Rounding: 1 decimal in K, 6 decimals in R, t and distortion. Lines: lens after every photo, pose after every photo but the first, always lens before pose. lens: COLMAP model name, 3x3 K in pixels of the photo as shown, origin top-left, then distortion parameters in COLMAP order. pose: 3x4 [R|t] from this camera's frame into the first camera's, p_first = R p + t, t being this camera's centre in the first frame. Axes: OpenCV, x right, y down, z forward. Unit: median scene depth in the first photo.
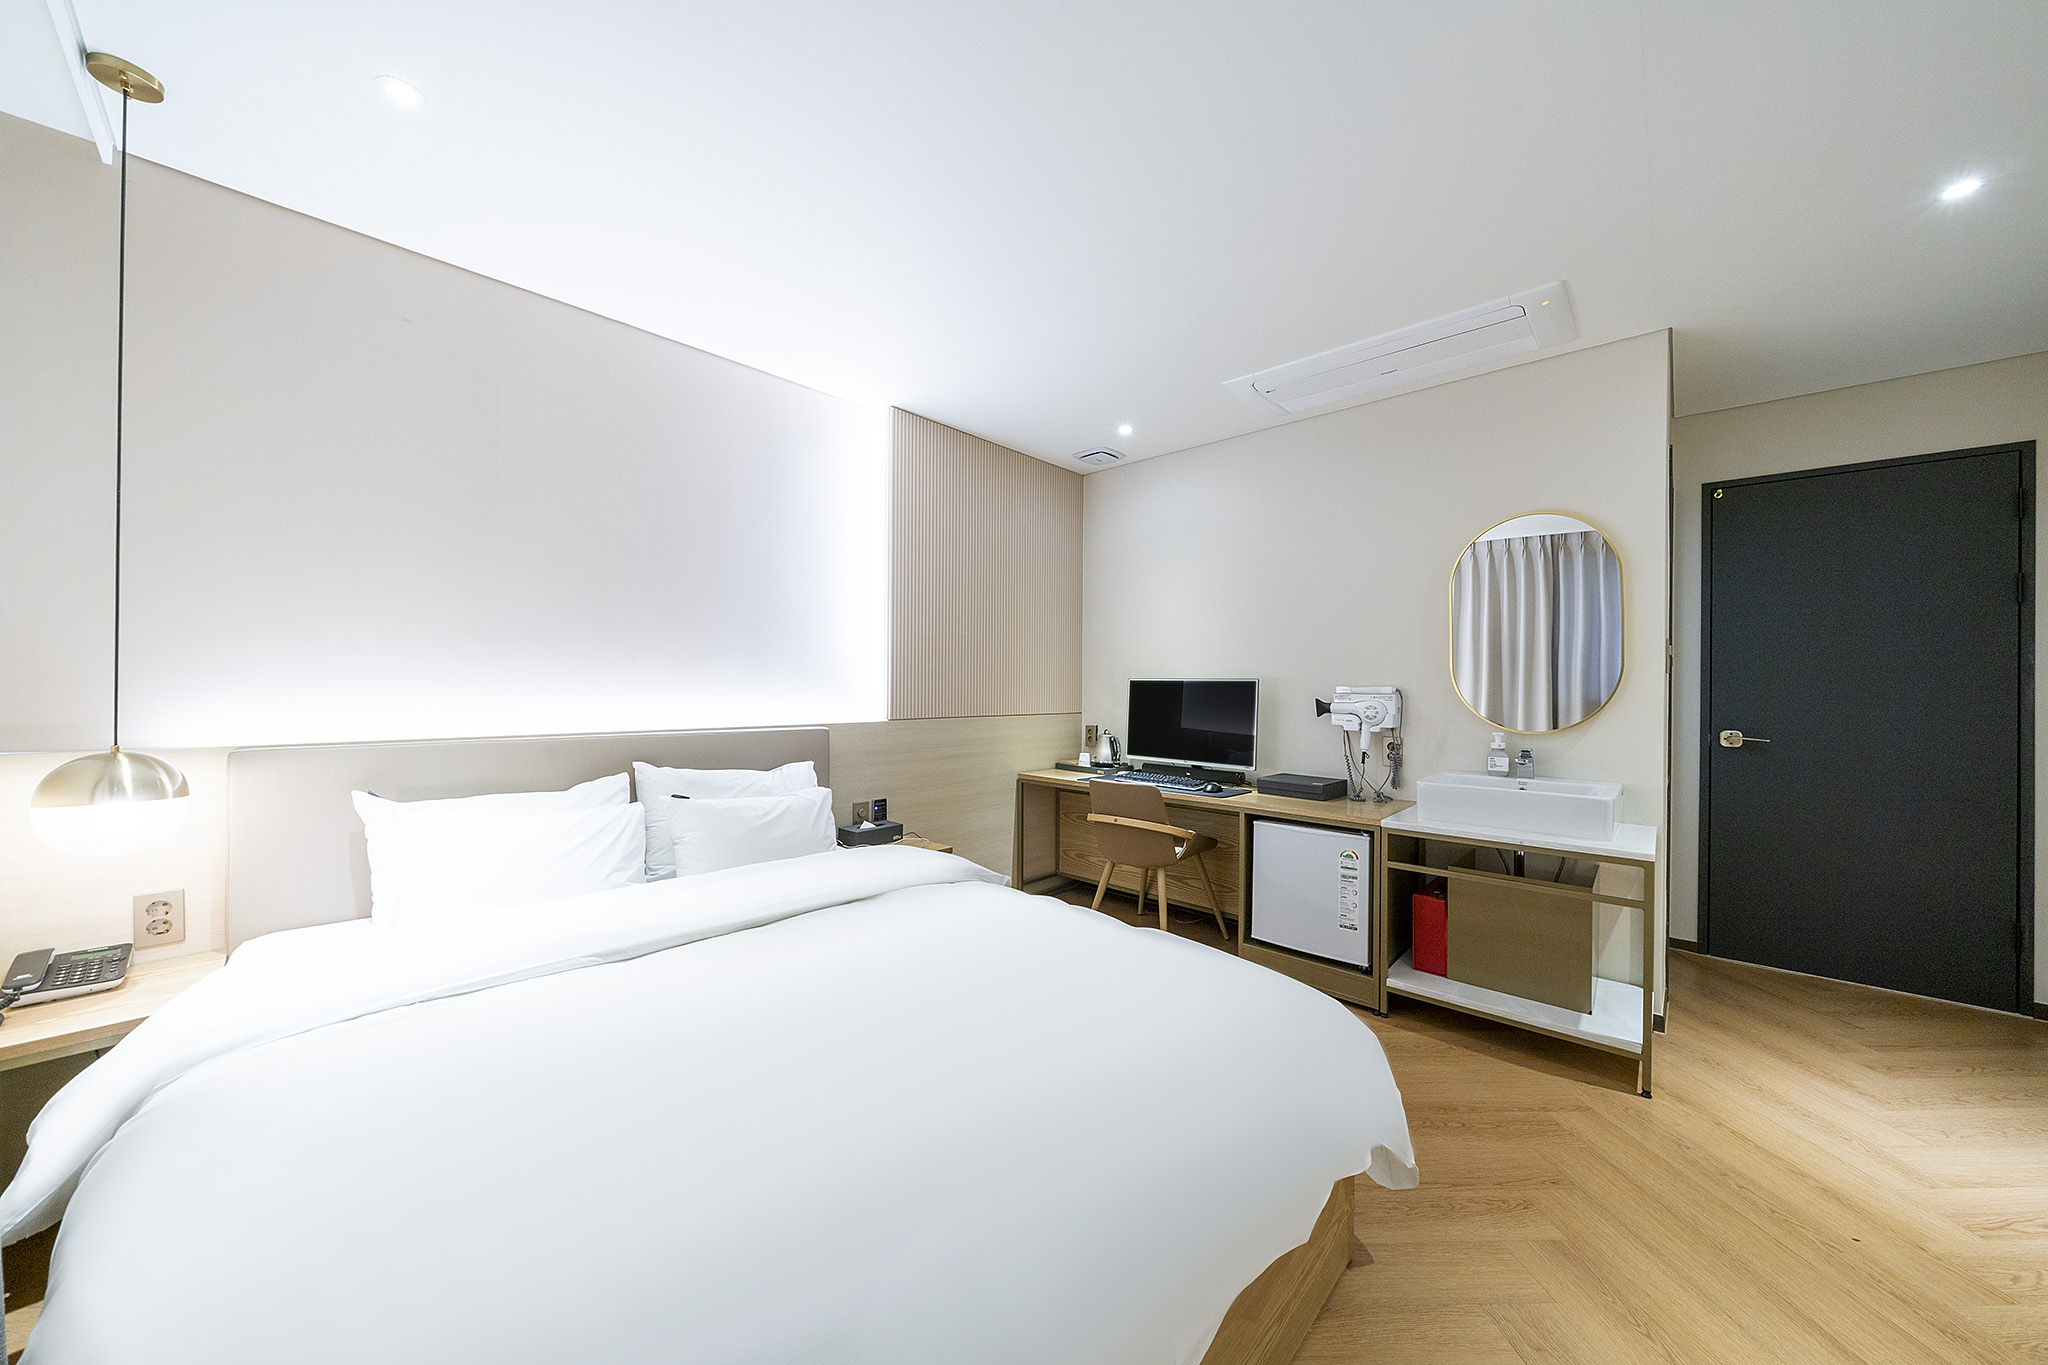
lens RADIAL K [[706.1, 0, 1003.2], [0, 706.1, 685.1], [0, 0, 1]] dist [0.000003, 0.000078]
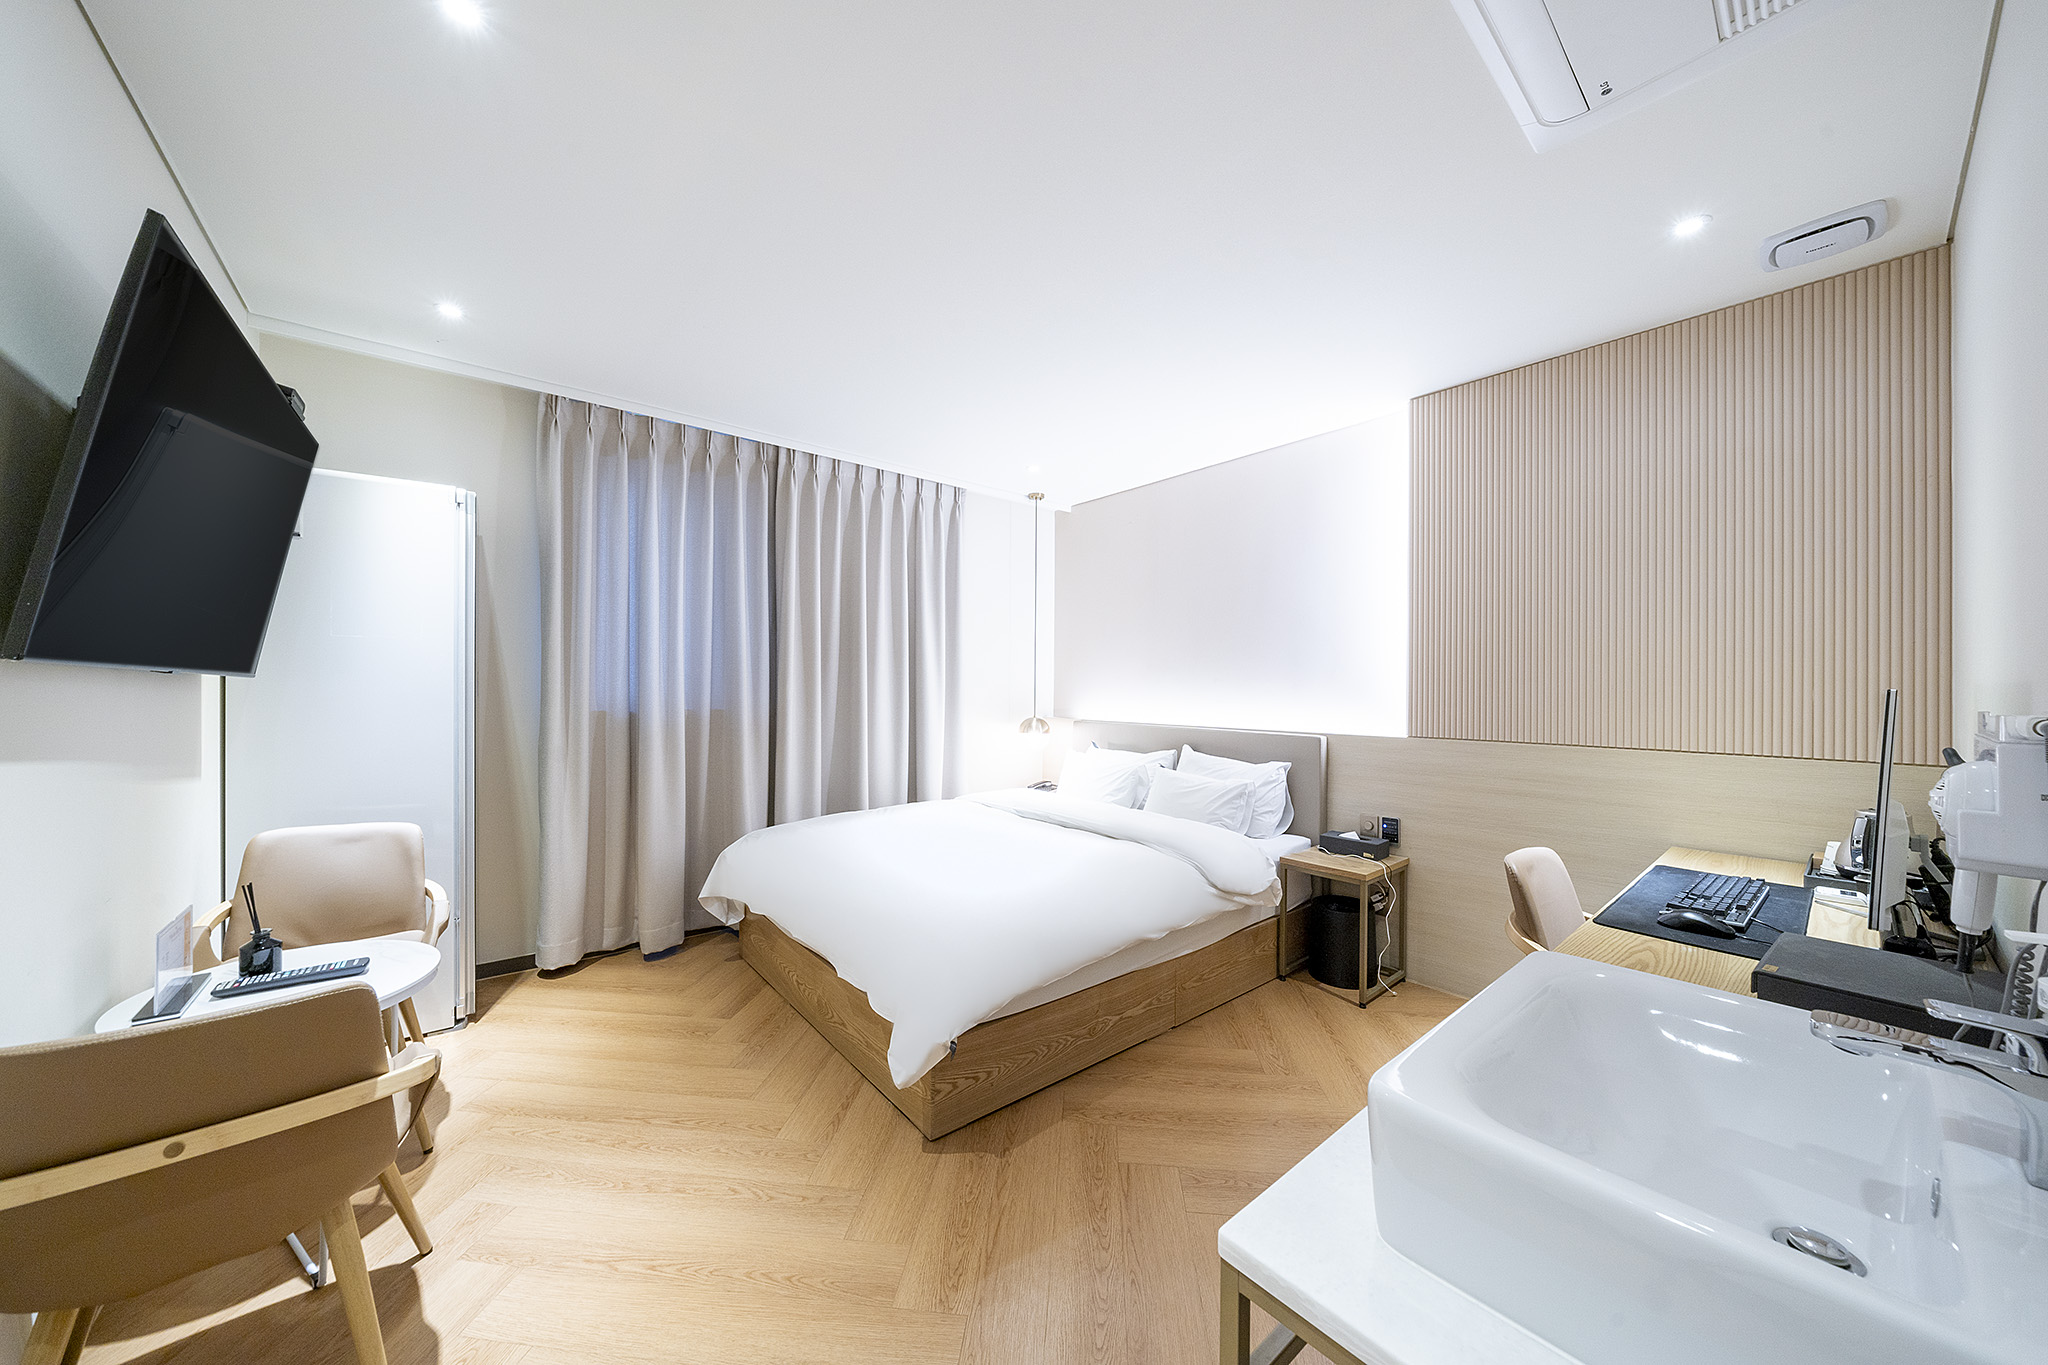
lens RADIAL K [[689.4, 0, 1030.2], [0, 689.4, 691.9], [0, 0, 1]] dist [0.001085, 0.000161]
pose [[-0.108083, -0.005787, -0.994125, 1.068118], [-0.009205, 0.999946, -0.004820, -0.000359], [0.994099, 0.008630, -0.108130, 0.811012]]
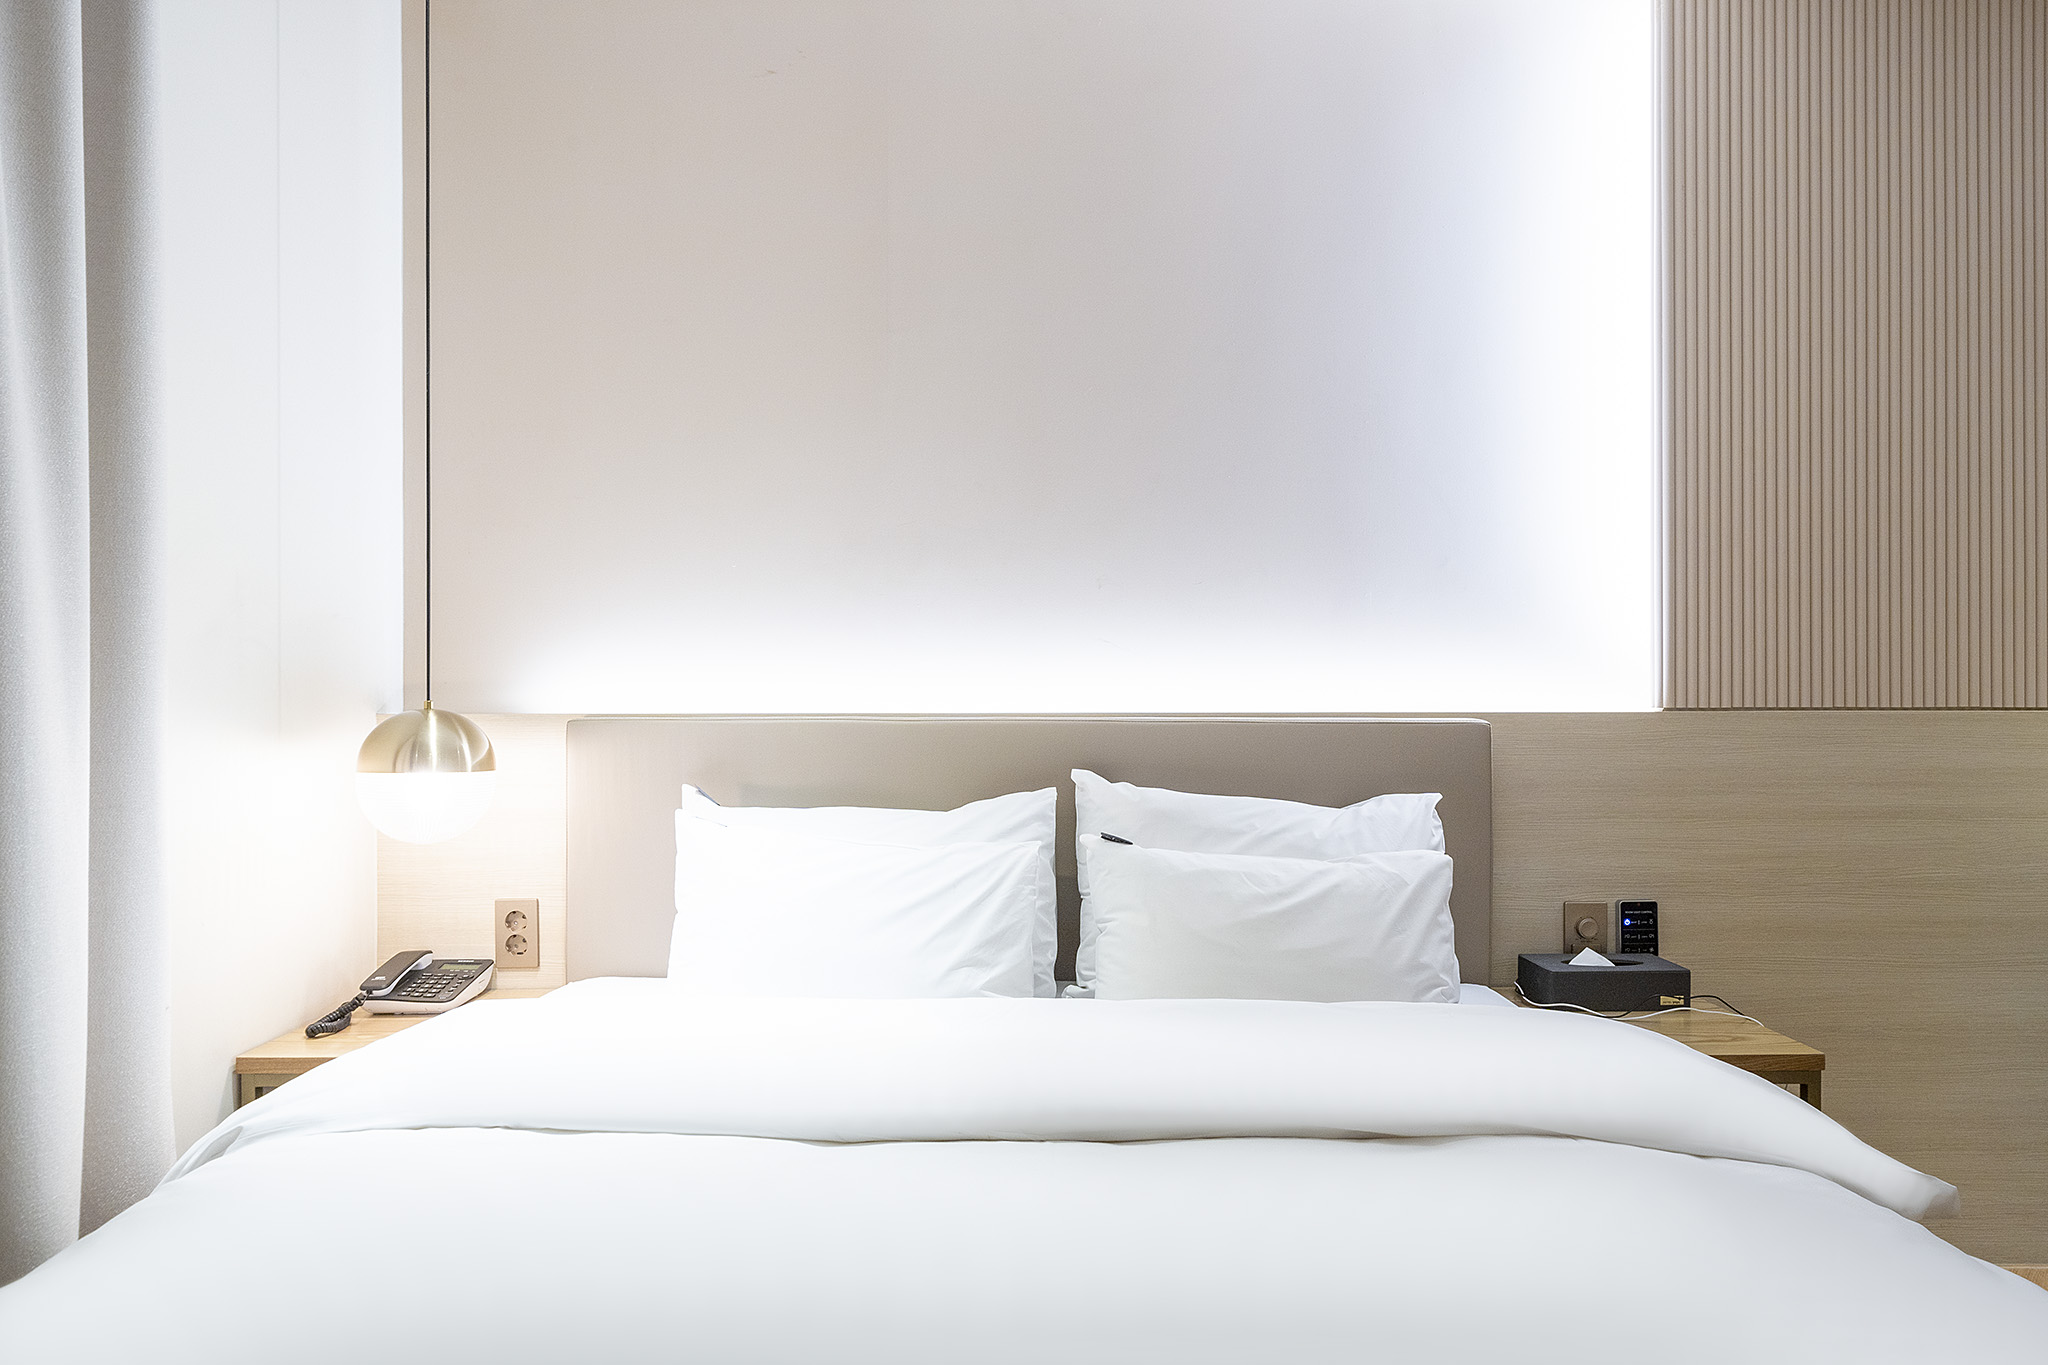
lens RADIAL K [[1228.1, 0, 1024.0], [0, 1228.1, 682.5], [0, 0, 1]] dist [0.004551, 0.000976]
pose [[0.704717, -0.010893, -0.709405, 0.105883], [0.005499, 0.999936, -0.009891, 0.051740], [0.709467, 0.003069, 0.704732, 0.317413]]
